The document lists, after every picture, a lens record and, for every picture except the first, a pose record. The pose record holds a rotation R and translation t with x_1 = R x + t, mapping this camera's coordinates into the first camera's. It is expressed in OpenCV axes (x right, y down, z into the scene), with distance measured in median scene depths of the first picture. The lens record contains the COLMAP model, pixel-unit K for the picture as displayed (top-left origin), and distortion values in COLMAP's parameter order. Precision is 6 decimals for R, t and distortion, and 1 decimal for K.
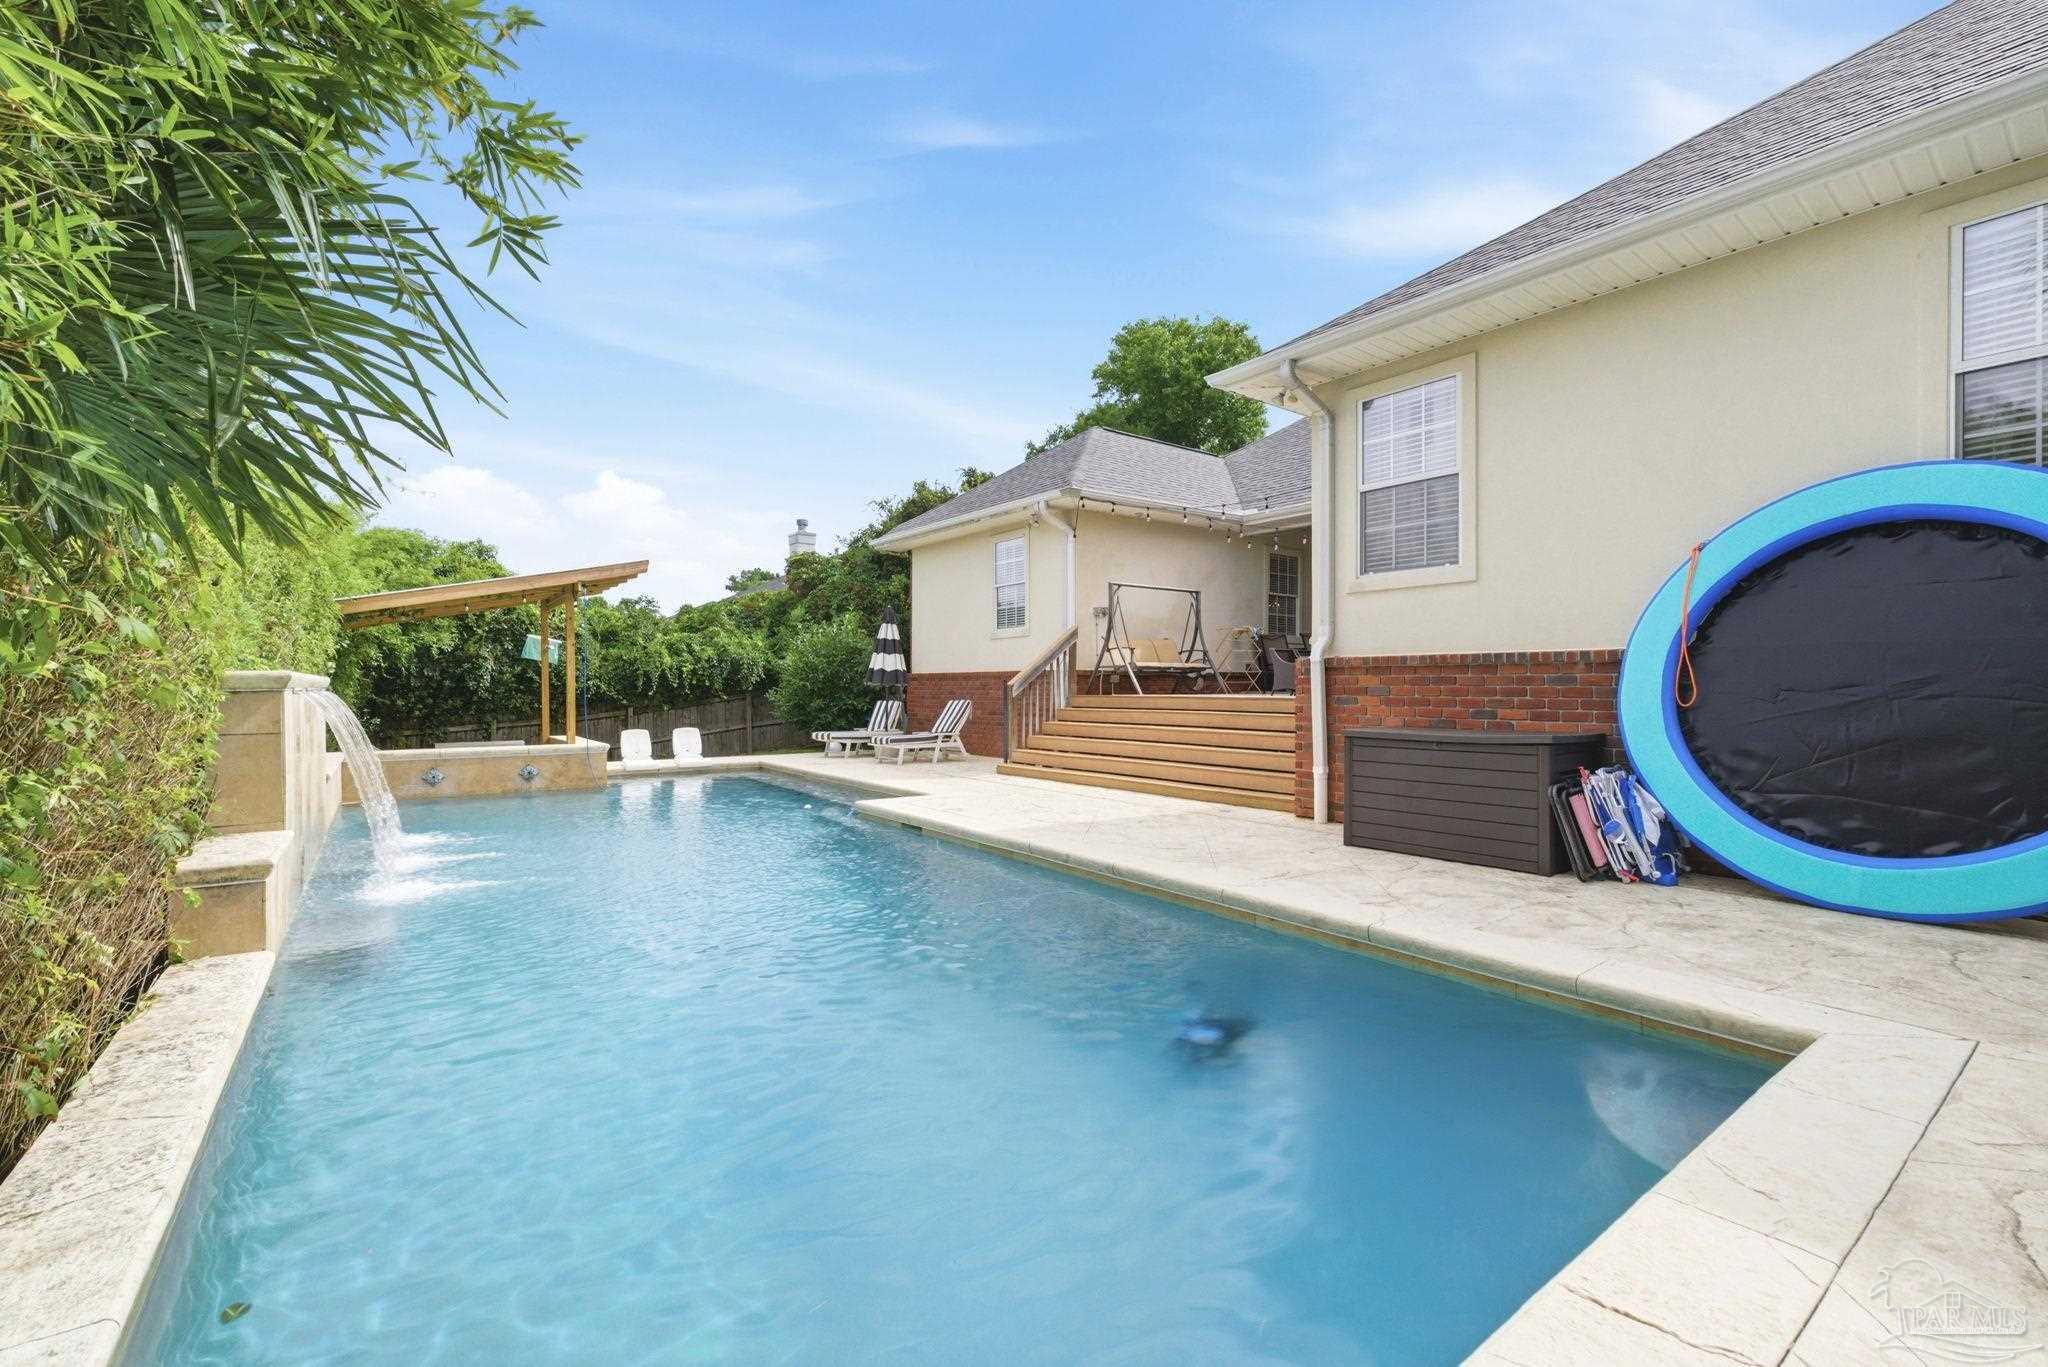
lens RADIAL K [[878.1, 0, 1032.8], [0, 878.1, 683.1], [0, 0, 1]] dist [0.000537, 0.000316]
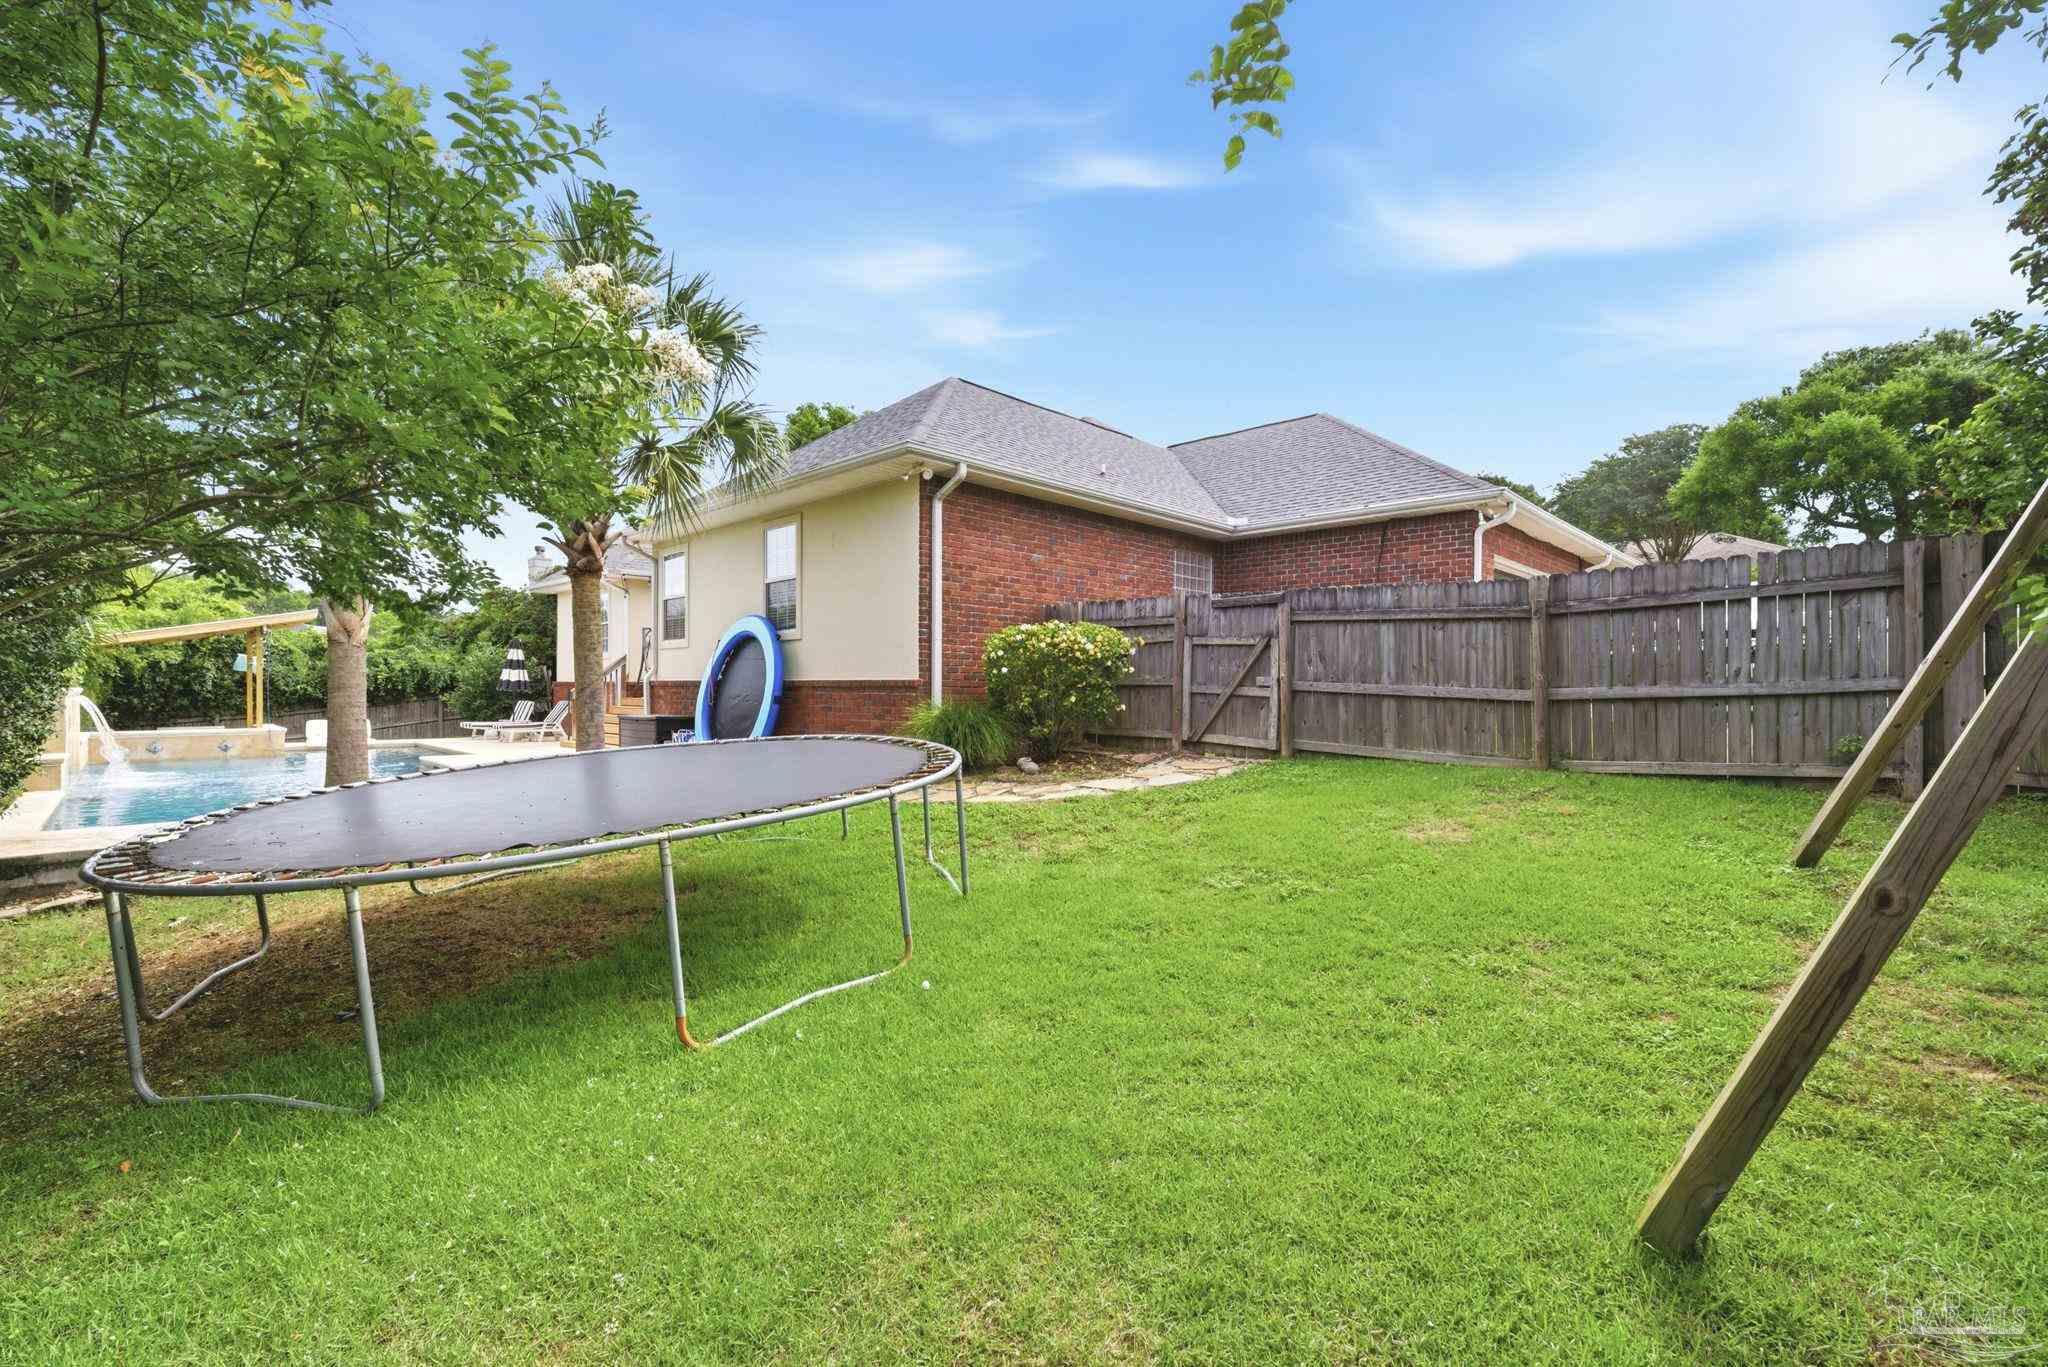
lens RADIAL K [[878.1, 0, 1032.8], [0, 878.1, 683.1], [0, 0, 1]] dist [0.000537, 0.000316]
pose [[0.987195, 0.005586, 0.159420, 0.465491], [-0.005319, 0.999984, -0.002106, -0.011111], [-0.159429, 0.001231, 0.987209, -0.606450]]
